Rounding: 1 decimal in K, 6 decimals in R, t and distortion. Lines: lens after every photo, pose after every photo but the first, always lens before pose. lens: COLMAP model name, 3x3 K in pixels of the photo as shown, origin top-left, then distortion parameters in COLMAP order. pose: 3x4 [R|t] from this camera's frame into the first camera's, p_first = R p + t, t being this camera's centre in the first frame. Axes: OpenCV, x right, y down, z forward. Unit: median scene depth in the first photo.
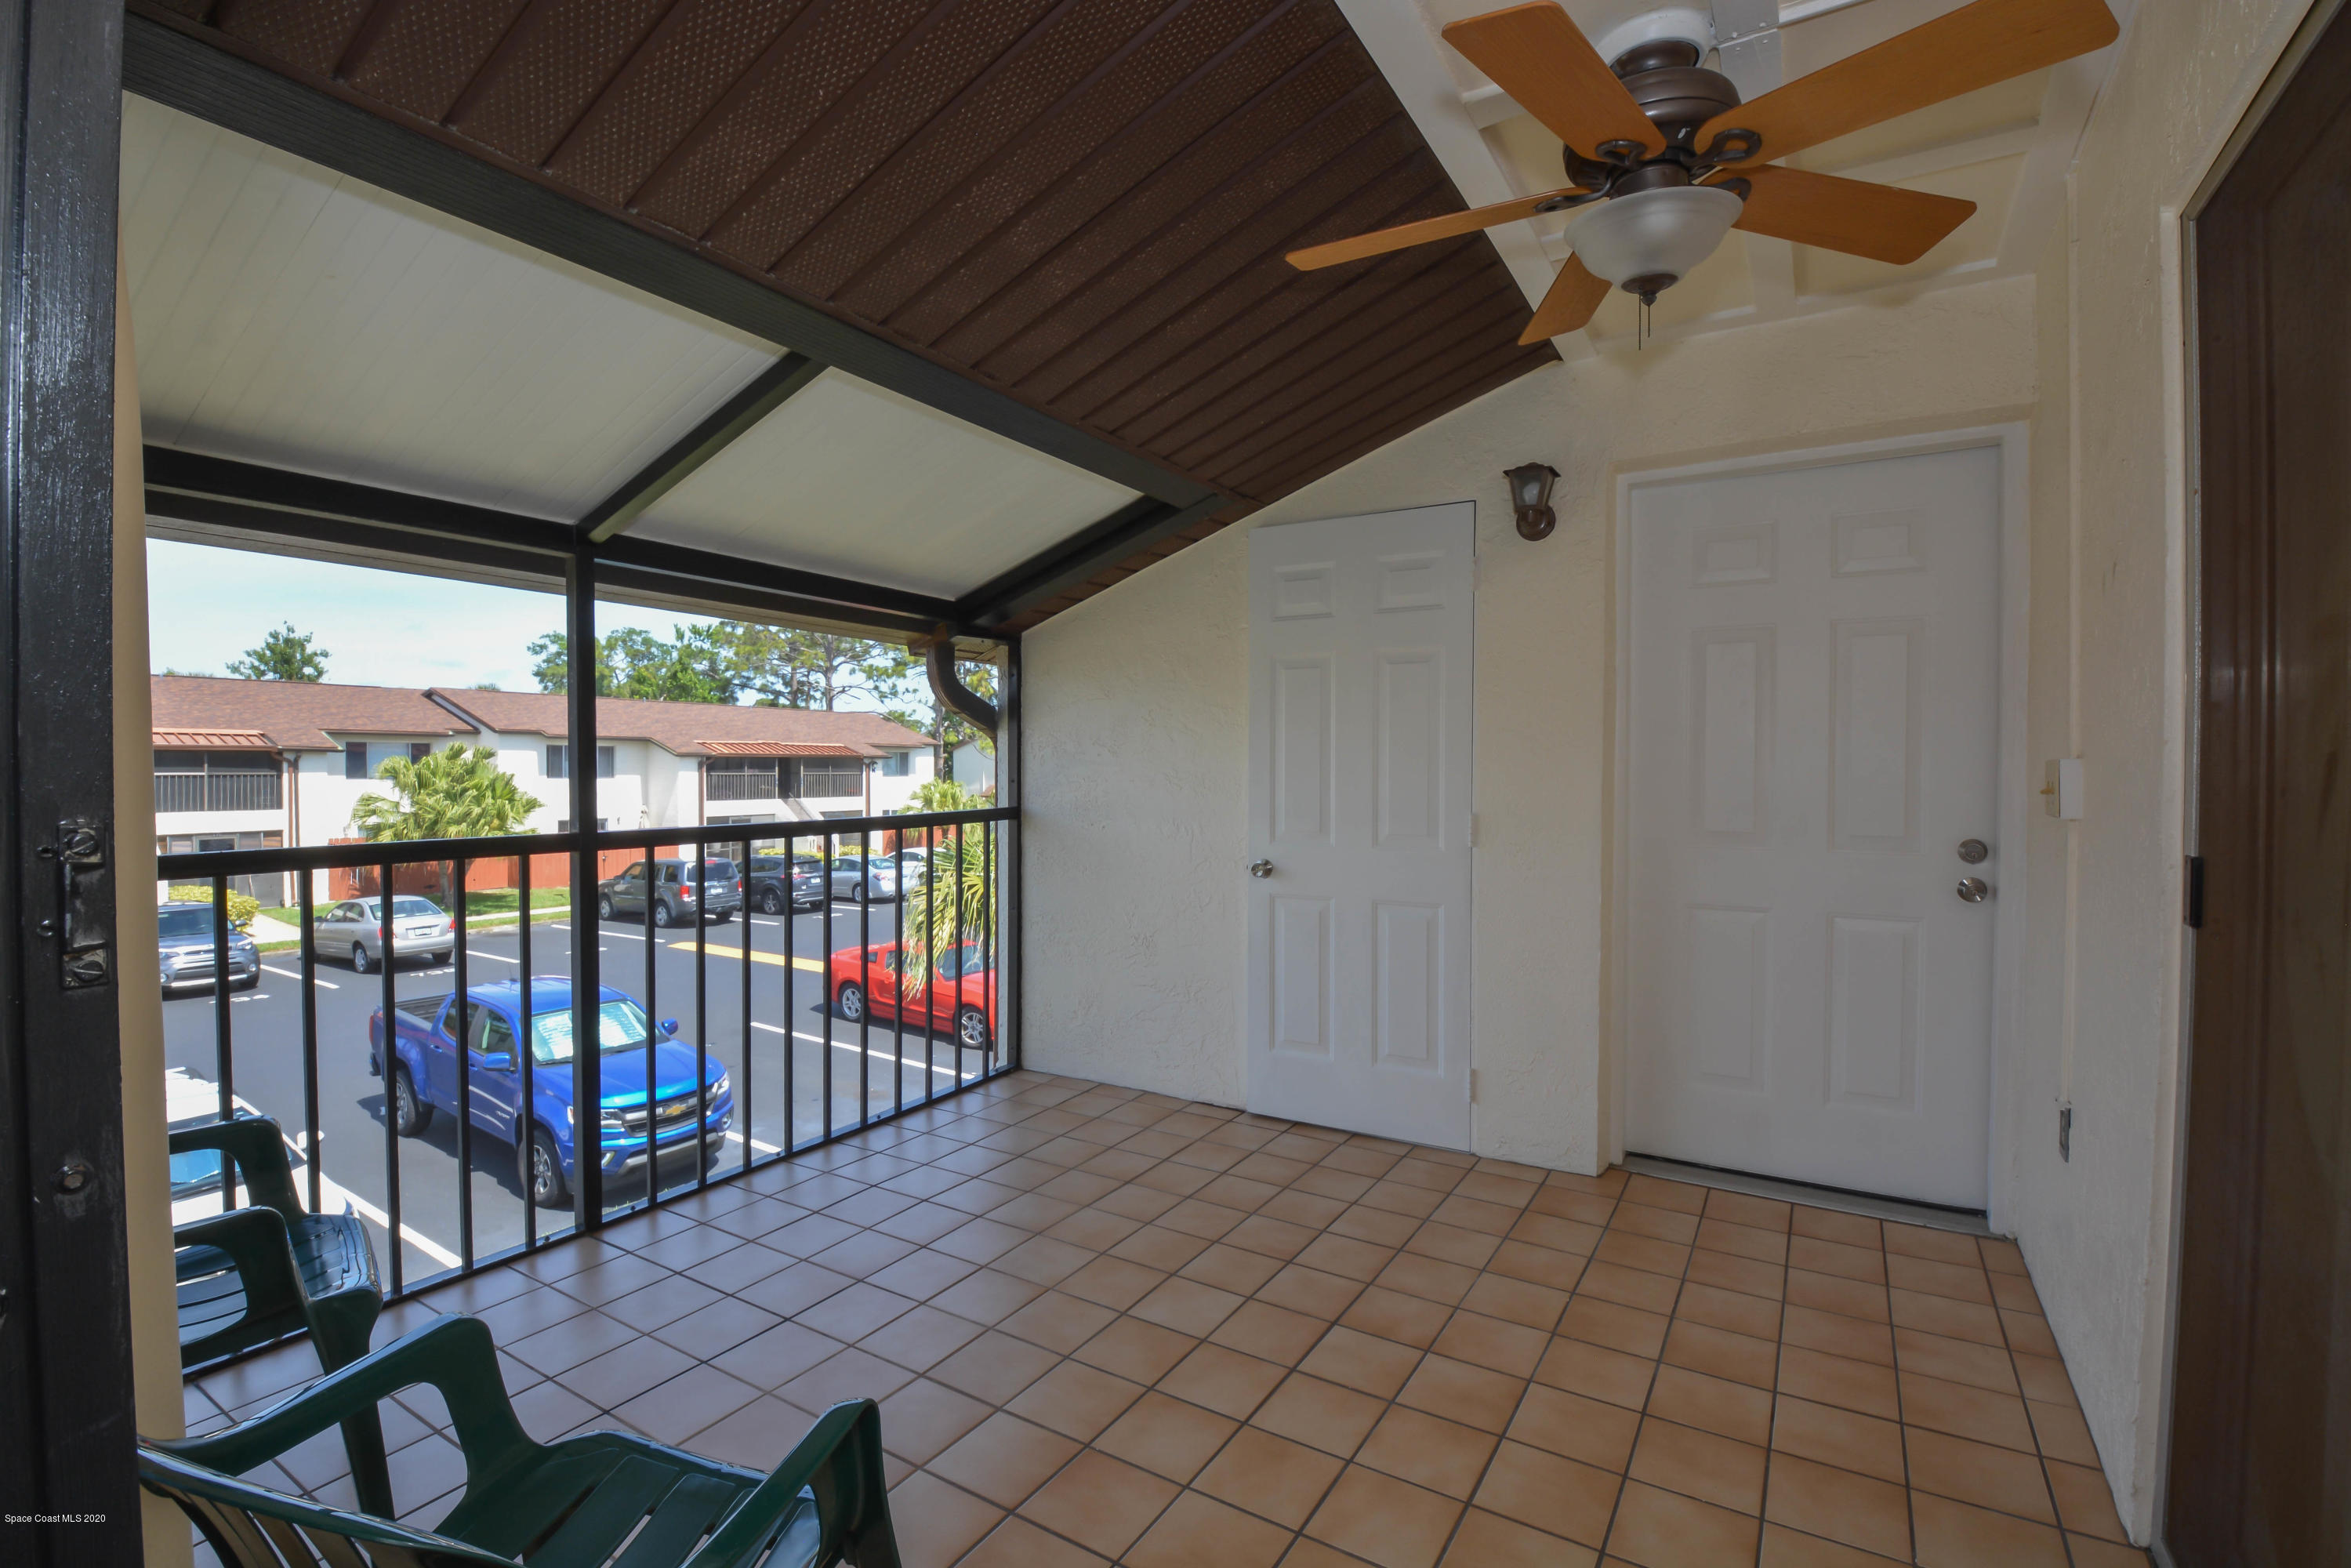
lens RADIAL K [[1029.1, 0, 1175.5], [0, 1029.1, 784.0], [0, 0, 1]] dist [-0.042692, -0.000152]
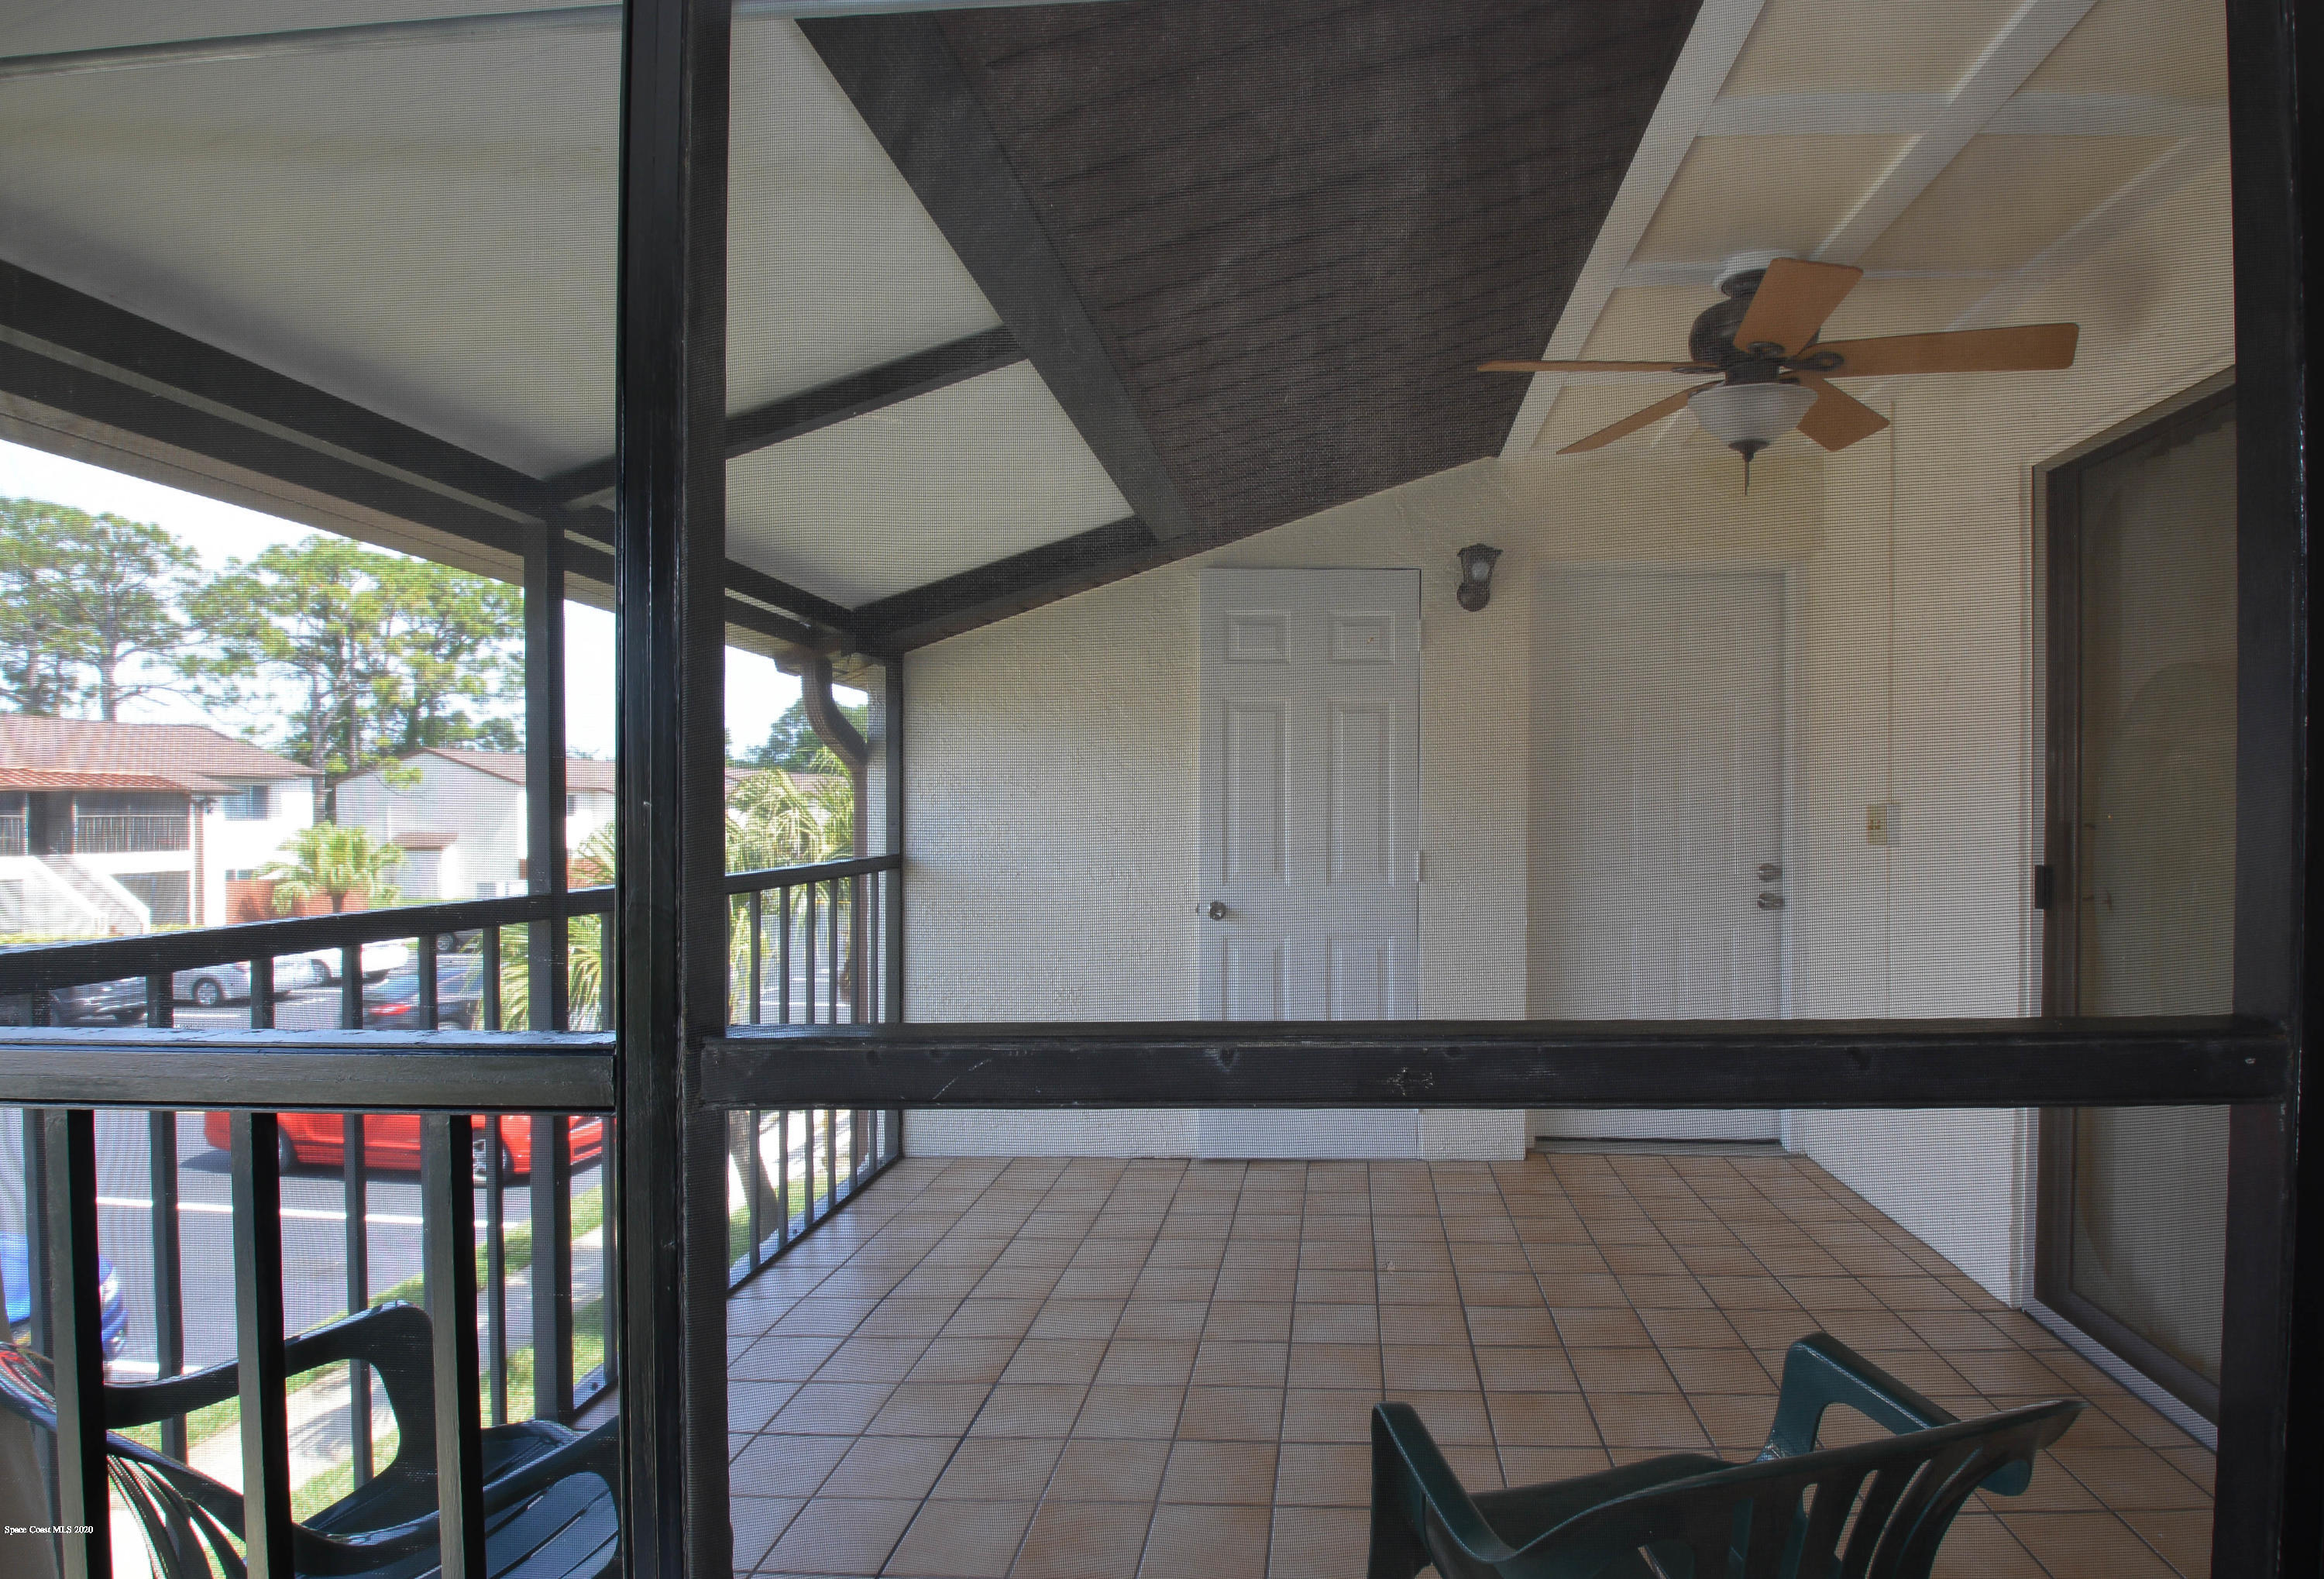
lens RADIAL K [[1192.3, 0, 1168.3], [0, 1192.3, 824.3], [0, 0, 1]] dist [0.016202, -0.057302]
pose [[0.859853, -0.003392, 0.510530, -0.472932], [0.005245, 0.999984, -0.002189, 0.001307], [-0.510514, 0.004559, 0.859857, 0.019235]]
